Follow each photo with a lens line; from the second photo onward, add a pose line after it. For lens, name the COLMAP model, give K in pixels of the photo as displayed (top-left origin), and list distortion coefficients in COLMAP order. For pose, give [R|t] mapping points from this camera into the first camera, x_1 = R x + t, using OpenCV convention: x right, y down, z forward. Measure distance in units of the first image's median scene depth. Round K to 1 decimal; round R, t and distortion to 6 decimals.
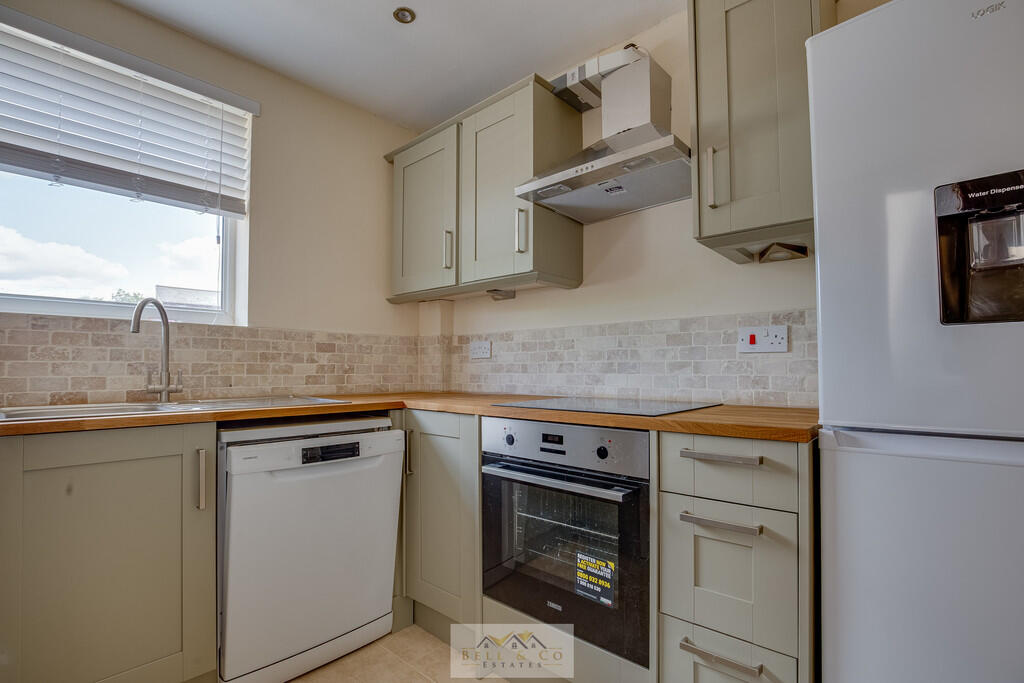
lens RADIAL K [[485.1, 0, 512.5], [0, 485.1, 356.1], [0, 0, 1]] dist [-0.031449, 0.004469]
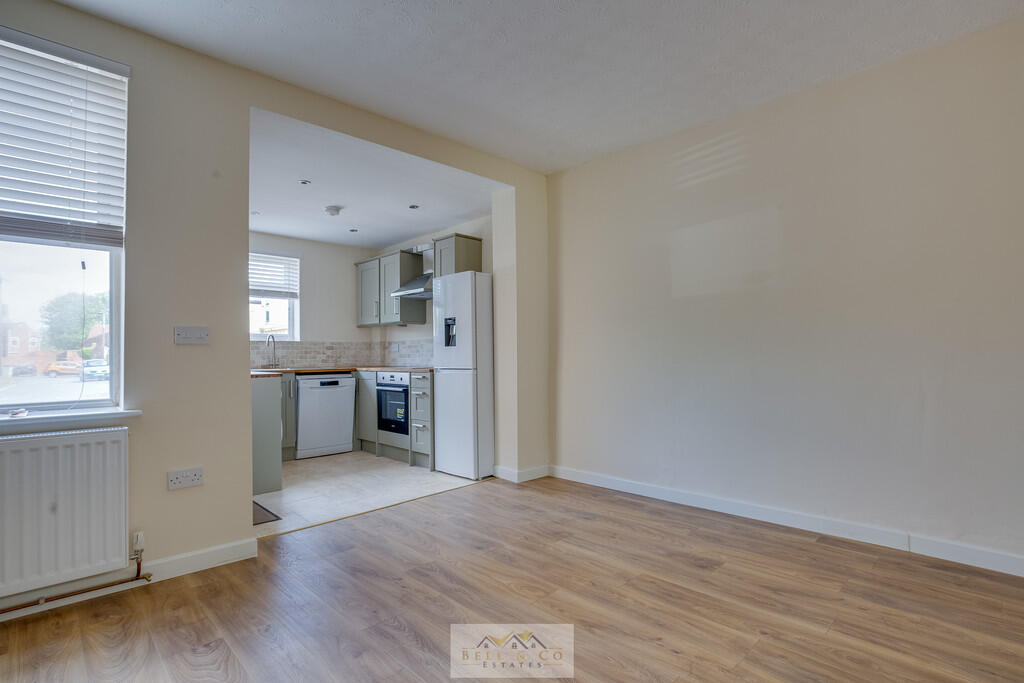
lens RADIAL K [[485.1, 0, 517.8], [0, 485.1, 343.3], [0, 0, 1]] dist [-0.031449, 0.004469]
pose [[0.999531, -0.011238, -0.028469, 0.794312], [0.011289, 0.999935, 0.001635, -0.043561], [0.028449, -0.001955, 0.999593, -1.774323]]
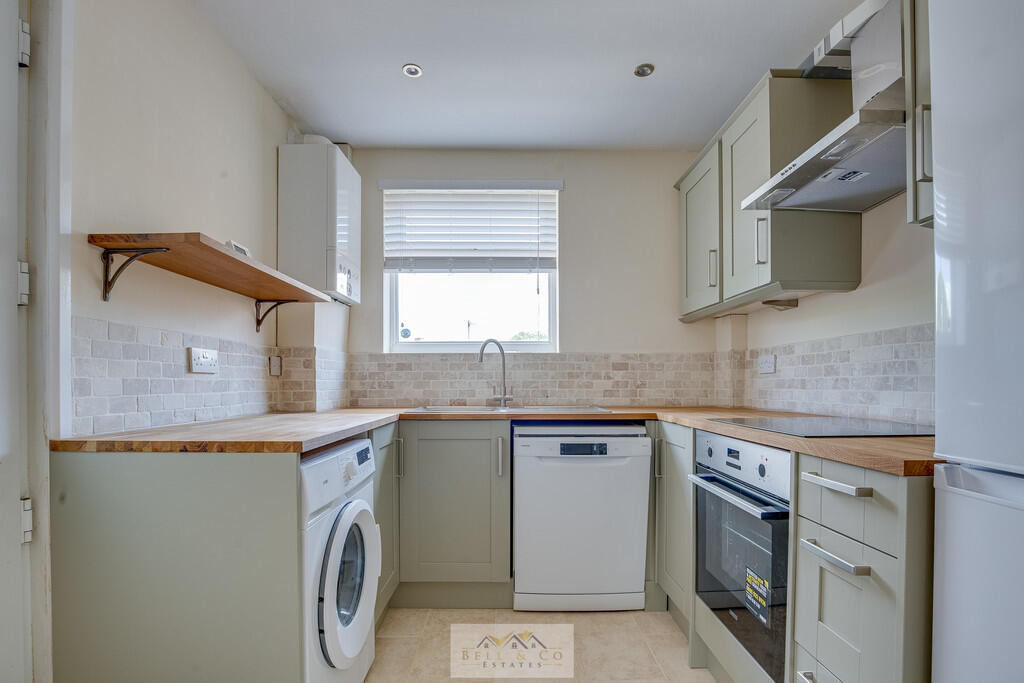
lens RADIAL K [[485.1, 0, 510.9], [0, 485.1, 389.3], [0, 0, 1]] dist [-0.031449, 0.004469]
pose [[0.683911, 0.008235, -0.729519, 0.375692], [0.020844, 0.999308, 0.030822, -0.004330], [0.729268, -0.036285, 0.683266, -0.024510]]
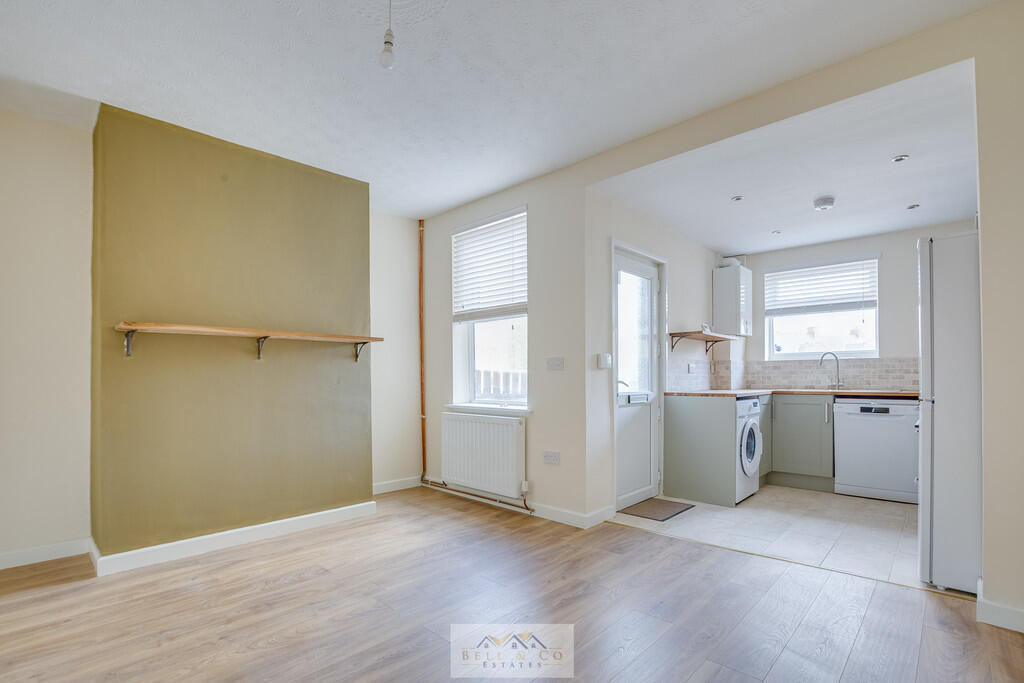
lens RADIAL K [[485.1, 0, 516.7], [0, 485.1, 376.2], [0, 0, 1]] dist [-0.031449, 0.004469]
pose [[0.010086, -0.003033, -0.999945, 1.776662], [0.030406, 0.999534, -0.002725, -0.023179], [0.999487, -0.030377, 0.010173, -0.749515]]
